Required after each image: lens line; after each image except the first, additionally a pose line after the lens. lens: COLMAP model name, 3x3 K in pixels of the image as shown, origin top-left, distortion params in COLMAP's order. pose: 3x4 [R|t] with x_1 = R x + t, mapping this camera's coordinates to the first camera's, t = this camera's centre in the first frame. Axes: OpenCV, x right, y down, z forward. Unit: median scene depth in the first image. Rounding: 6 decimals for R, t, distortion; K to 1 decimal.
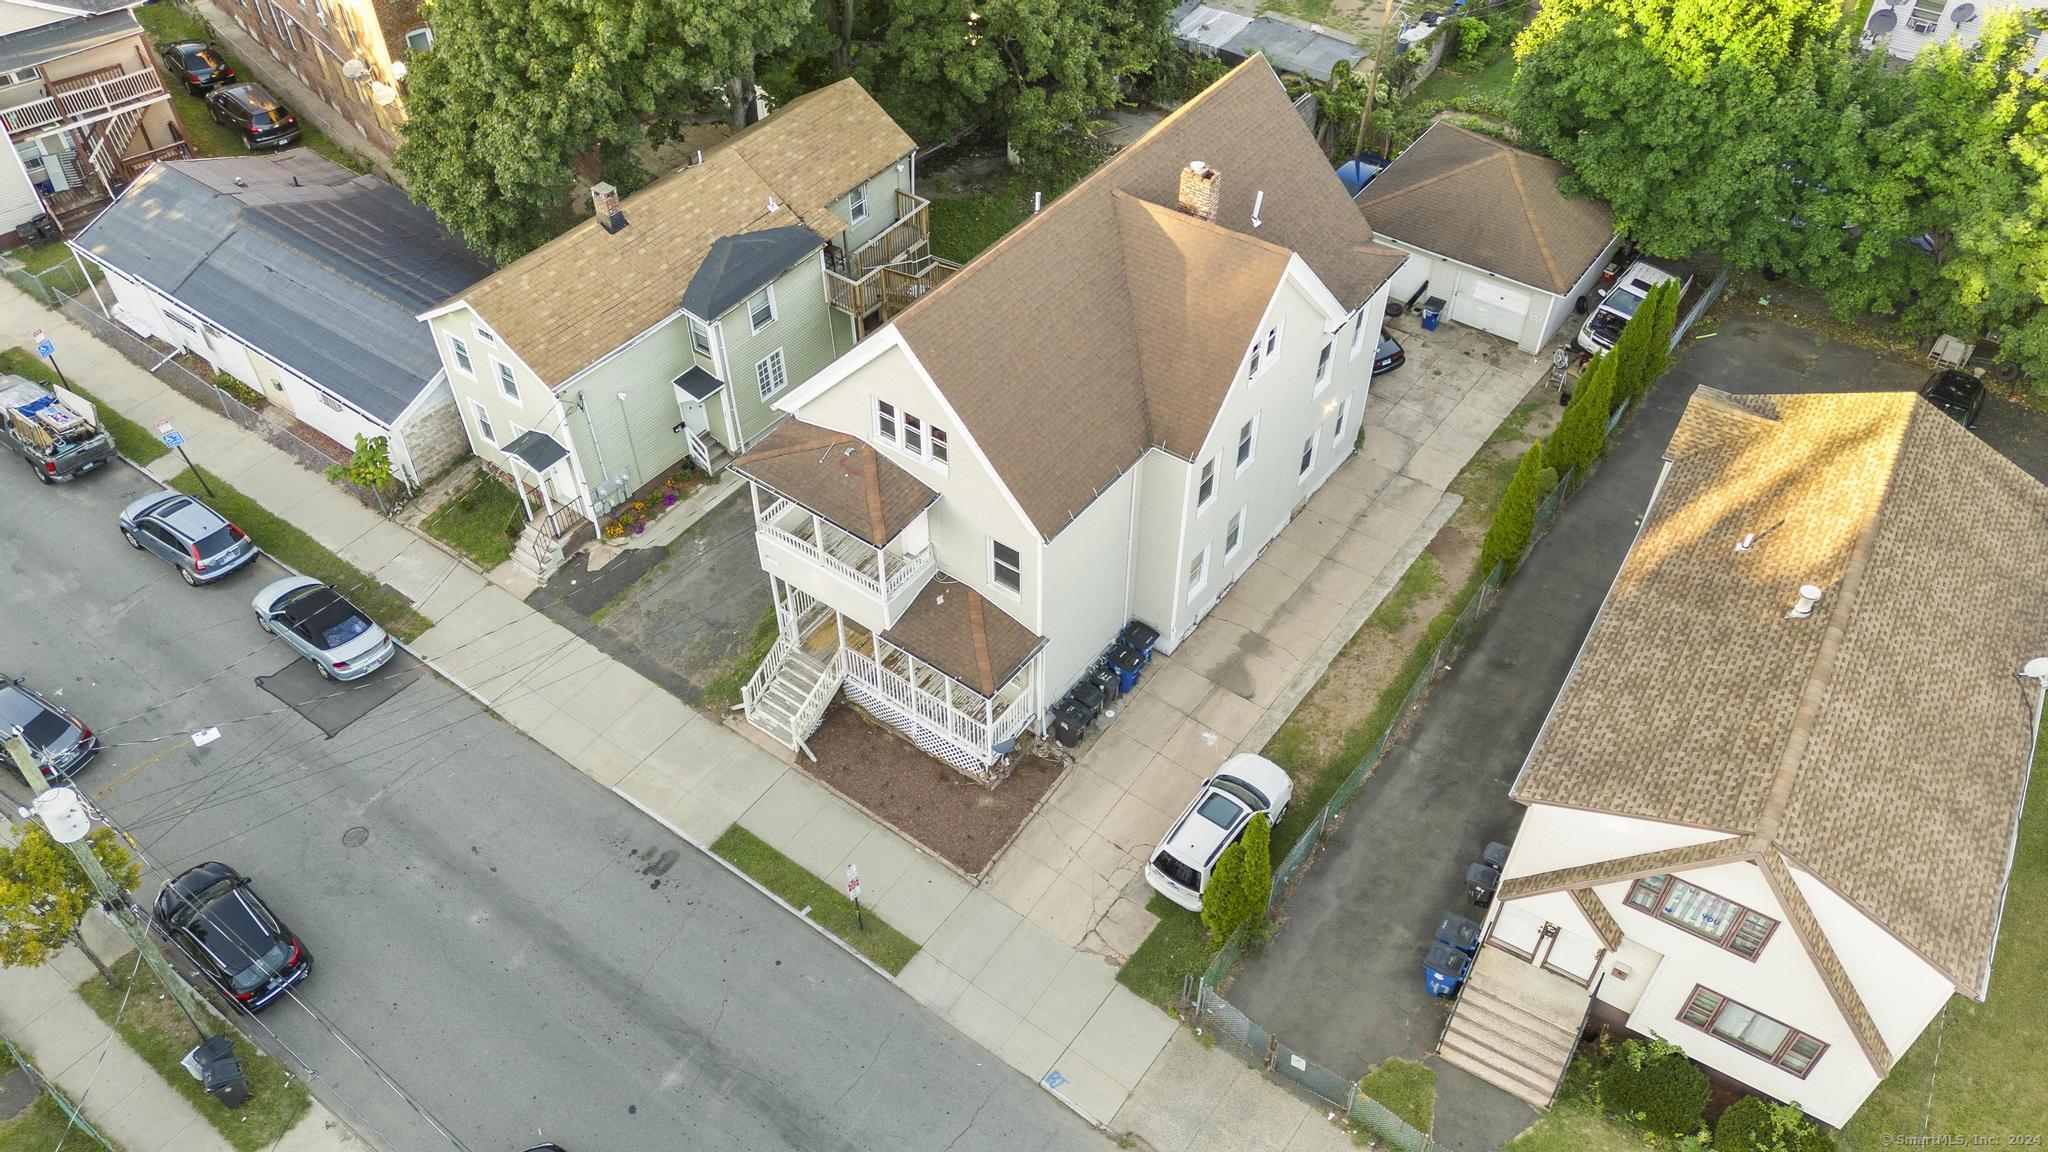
lens RADIAL K [[1499.3, 0, 1026.5], [0, 1499.3, 580.1], [0, 0, 1]] dist [0.039985, -0.005652]
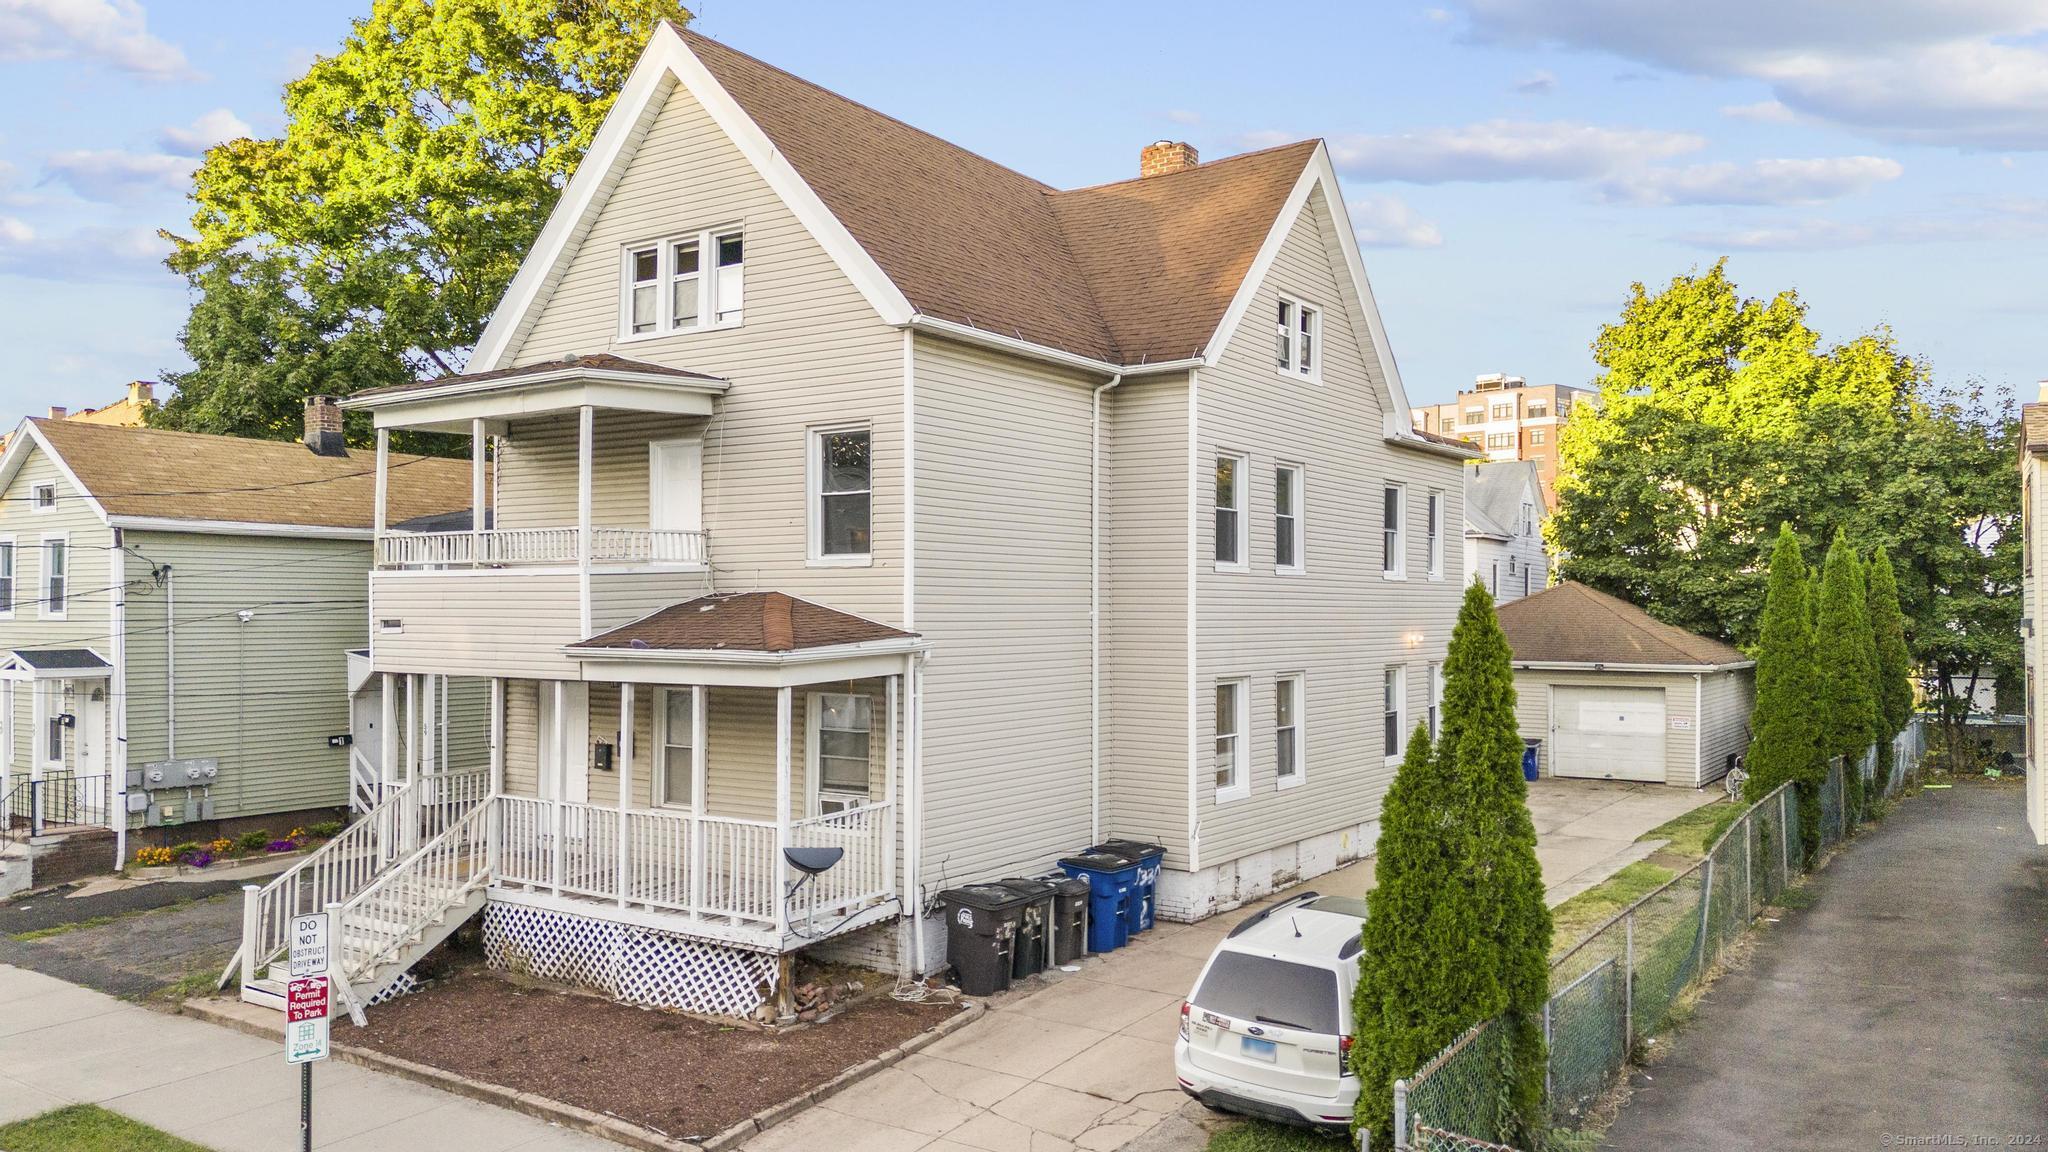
lens RADIAL K [[1499.3, 0, 1029.6], [0, 1499.3, 578.3], [0, 0, 1]] dist [0.039985, -0.005652]
pose [[0.999642, 0.006472, 0.025959, 0.025005], [0.014295, 0.690953, -0.722759, 0.267183], [-0.022614, 0.722871, 0.690613, 0.483899]]
